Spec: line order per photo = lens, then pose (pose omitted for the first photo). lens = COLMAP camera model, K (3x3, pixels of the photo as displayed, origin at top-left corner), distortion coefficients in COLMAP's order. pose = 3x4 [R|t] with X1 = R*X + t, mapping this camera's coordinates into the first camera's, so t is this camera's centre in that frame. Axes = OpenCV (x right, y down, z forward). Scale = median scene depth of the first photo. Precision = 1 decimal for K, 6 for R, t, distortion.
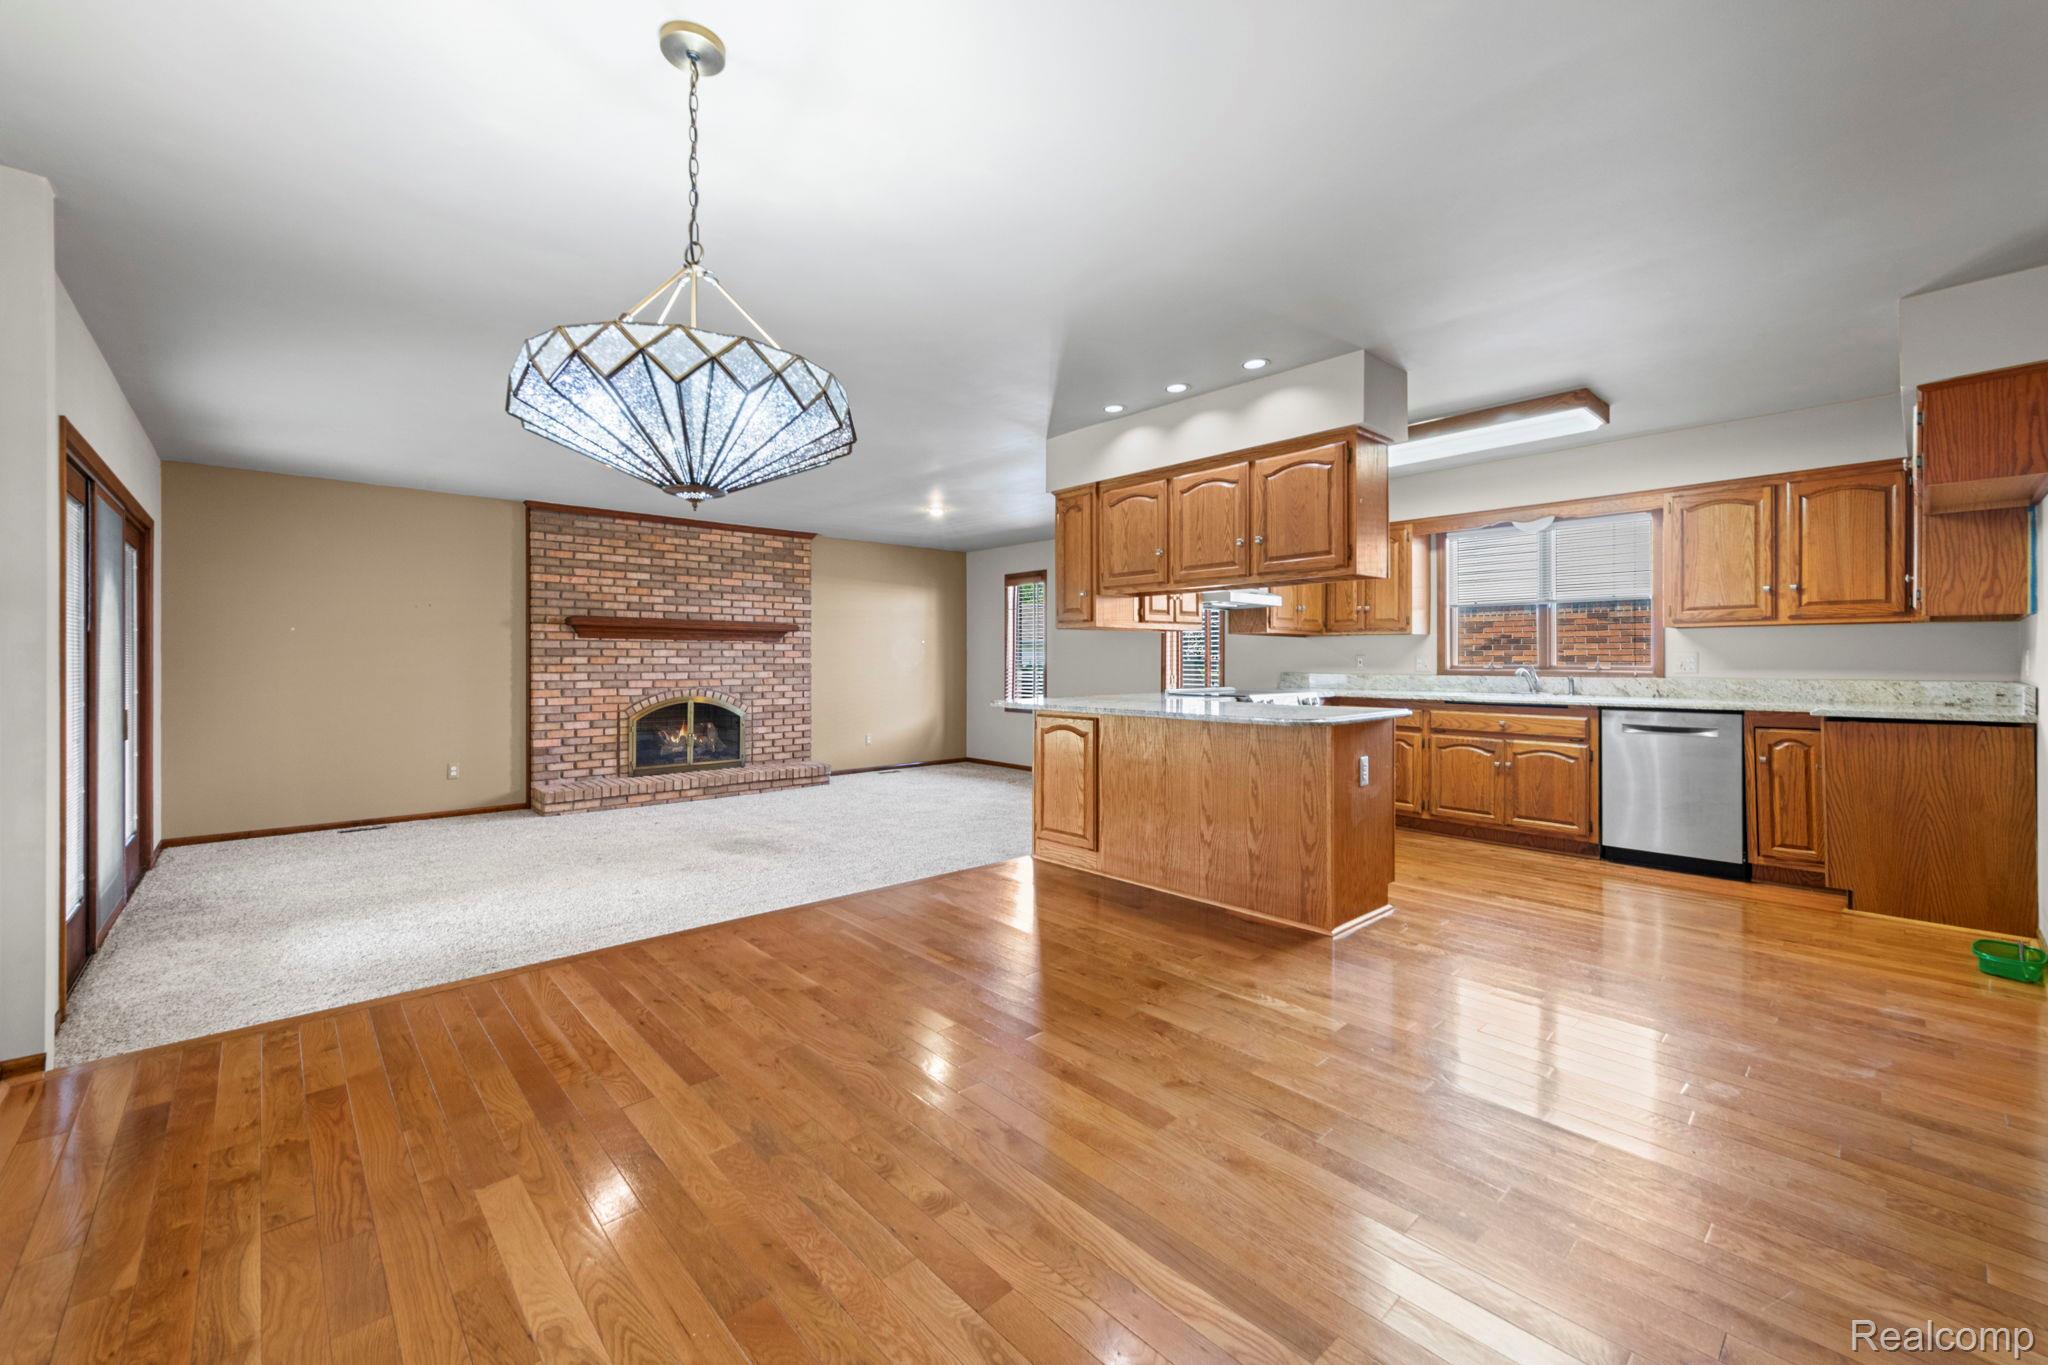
lens RADIAL K [[834.3, 0, 1010.4], [0, 834.3, 627.9], [0, 0, 1]] dist [0.001268, -0.000435]
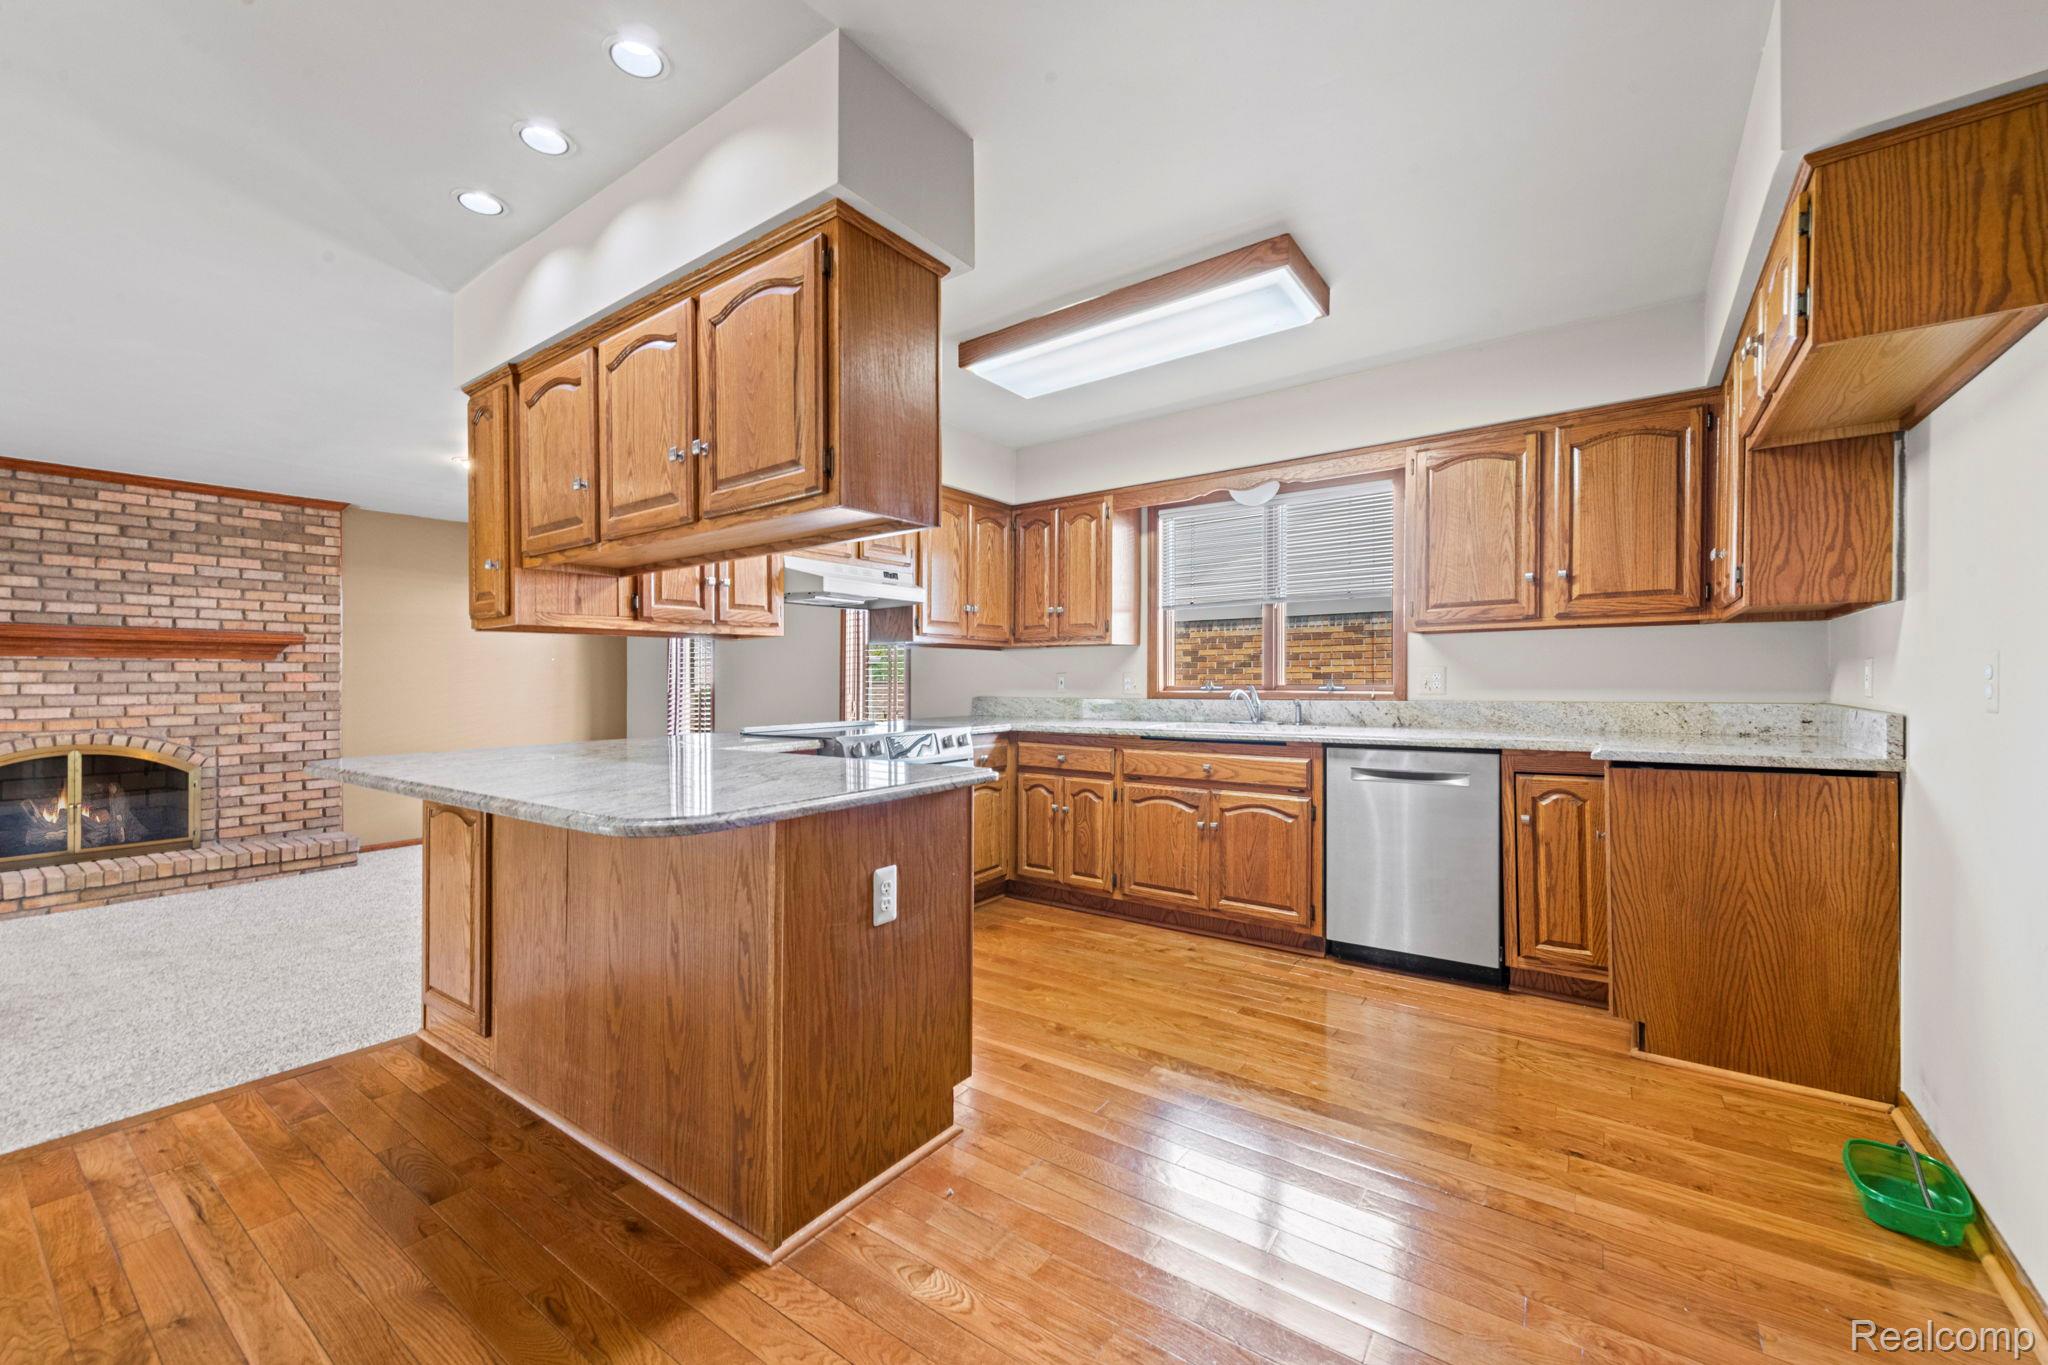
lens RADIAL K [[827.0, 0, 1025.1], [0, 827.0, 657.3], [0, 0, 1]] dist [0.002494, -0.000489]
pose [[0.977107, -0.002285, 0.212736, 0.212896], [0.000071, 0.999946, 0.010412, 0.009612], [-0.212748, -0.010159, 0.977054, 0.255061]]
